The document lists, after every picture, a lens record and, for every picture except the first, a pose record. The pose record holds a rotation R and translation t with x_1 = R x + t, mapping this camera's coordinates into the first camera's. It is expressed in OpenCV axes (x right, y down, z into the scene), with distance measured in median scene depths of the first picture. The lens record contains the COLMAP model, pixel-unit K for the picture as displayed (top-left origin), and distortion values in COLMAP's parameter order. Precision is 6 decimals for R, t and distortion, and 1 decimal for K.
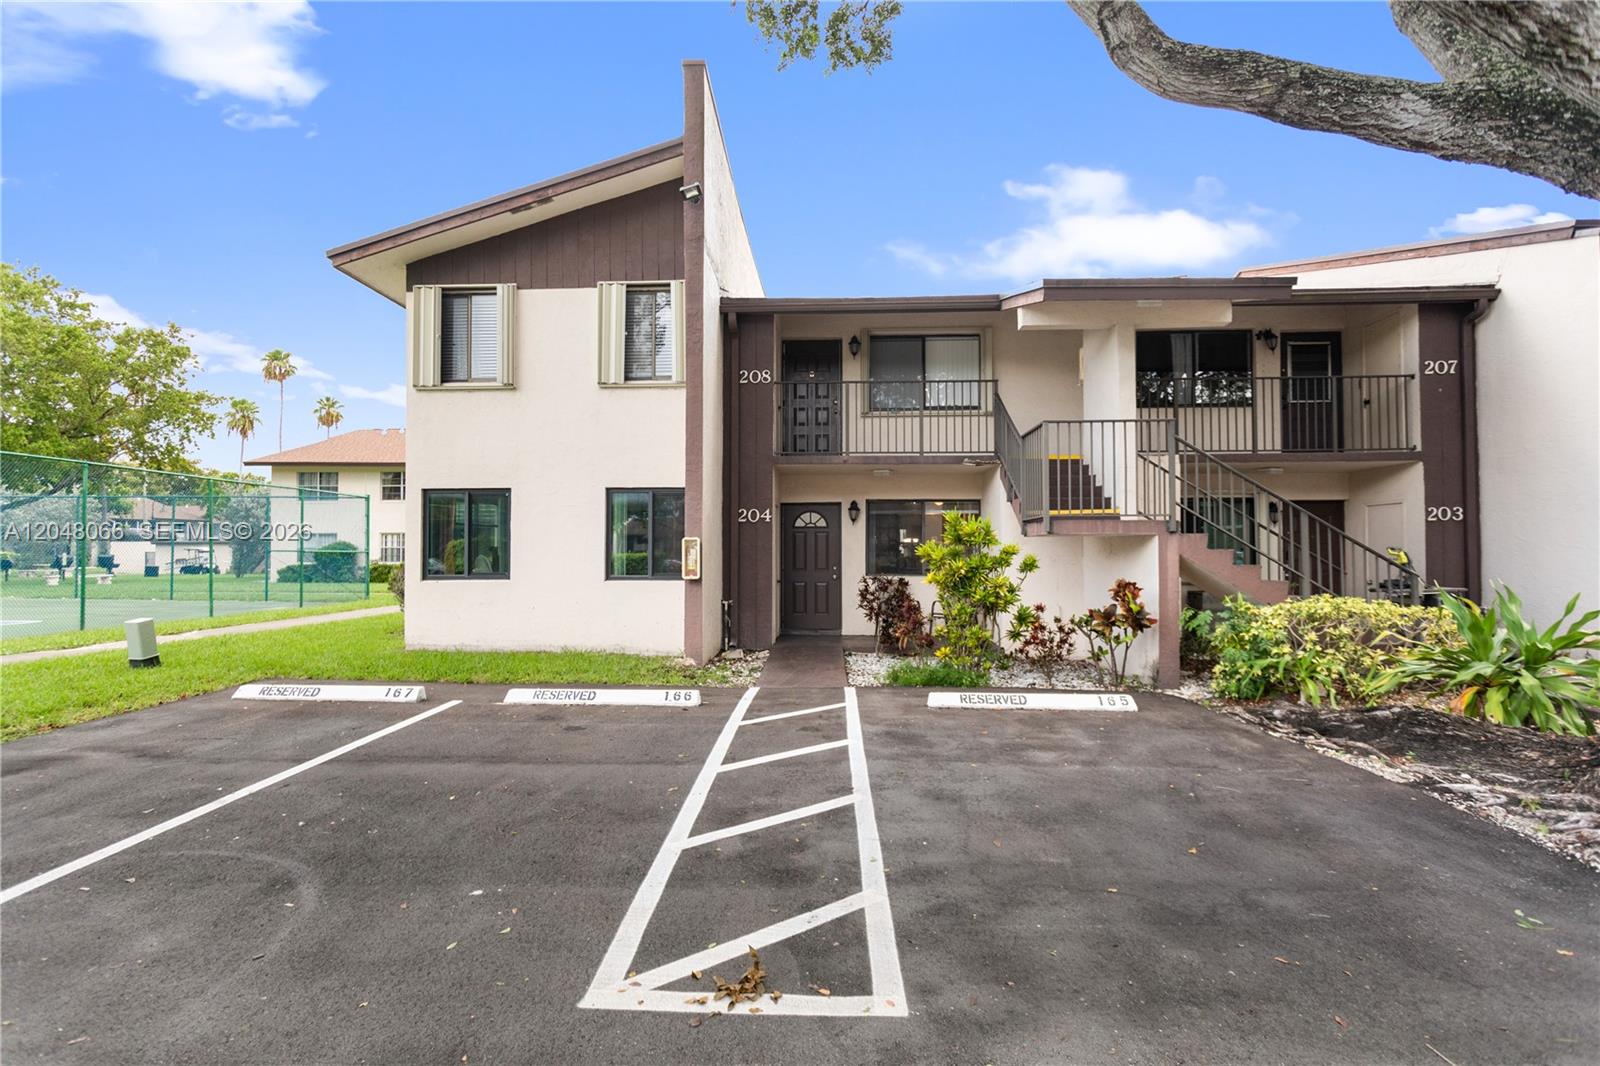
lens RADIAL K [[806.4, 0, 801.7], [0, 806.4, 524.1], [0, 0, 1]] dist [-0.011226, 0.002043]
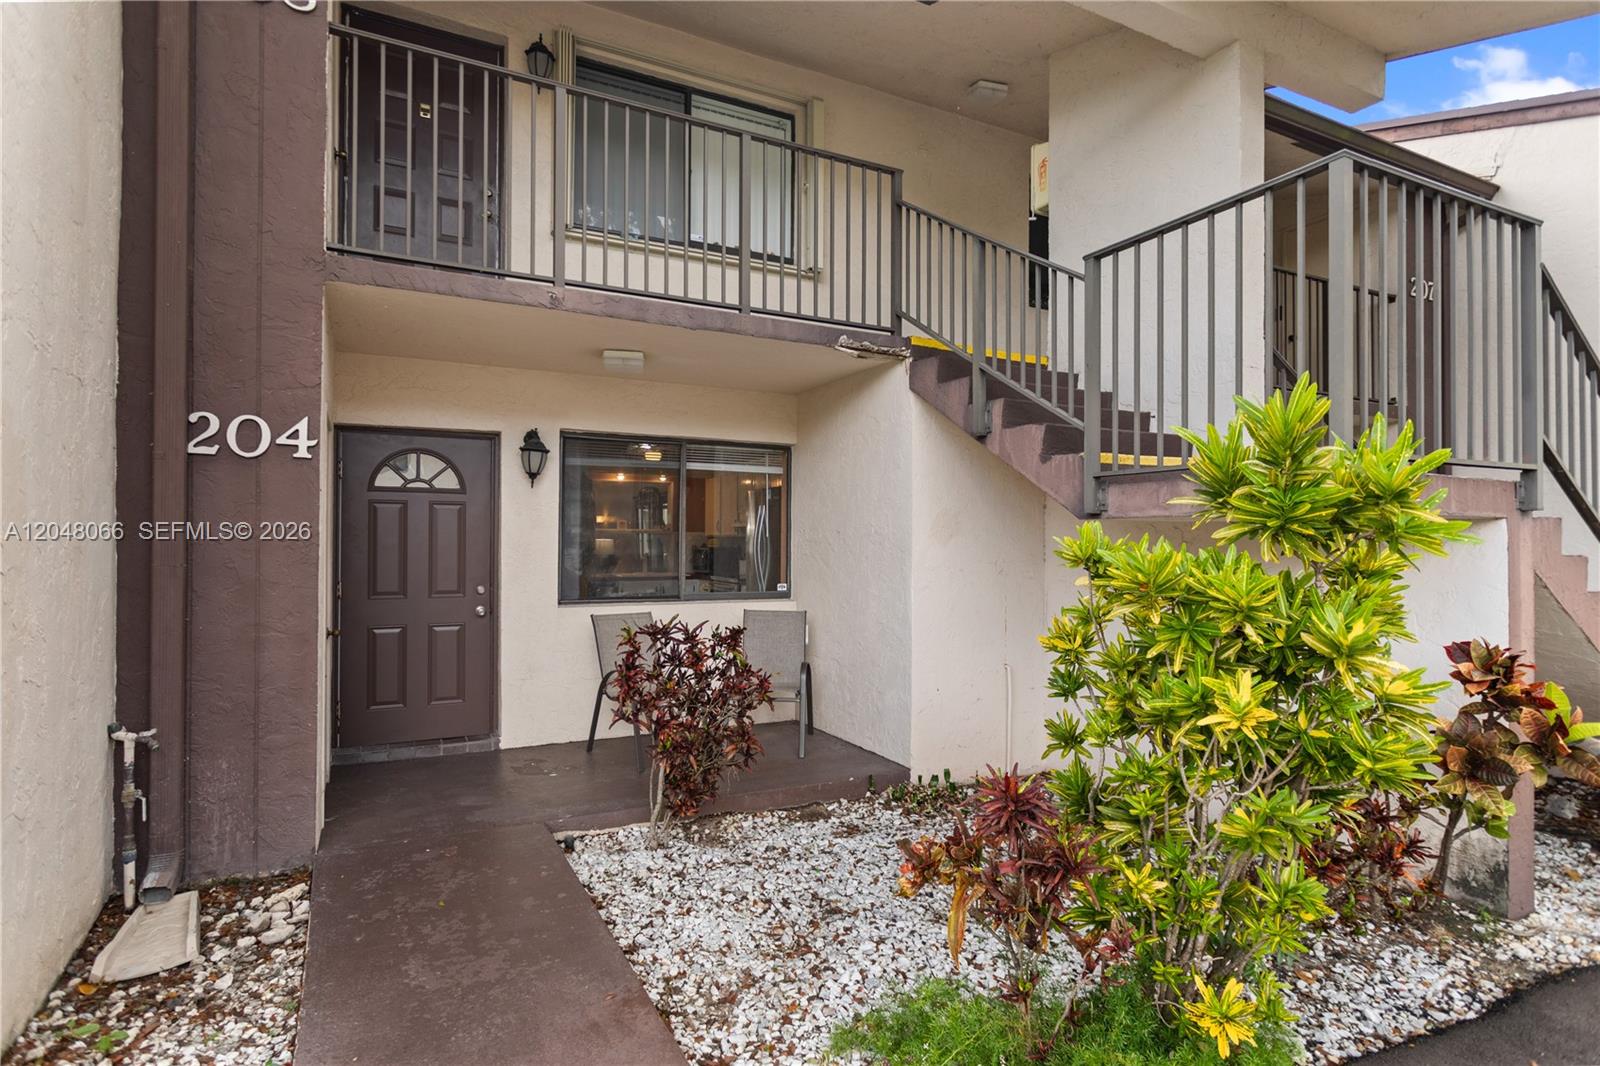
lens RADIAL K [[827.3, 0, 800.0], [0, 827.3, 533.0], [0, 0, 1]] dist [-0.000889, 0.000200]
pose [[0.865027, 0.008212, 0.501657, -0.033370], [-0.021099, 0.999577, 0.020019, 0.014159], [-0.501281, -0.027902, 0.864835, 0.582505]]
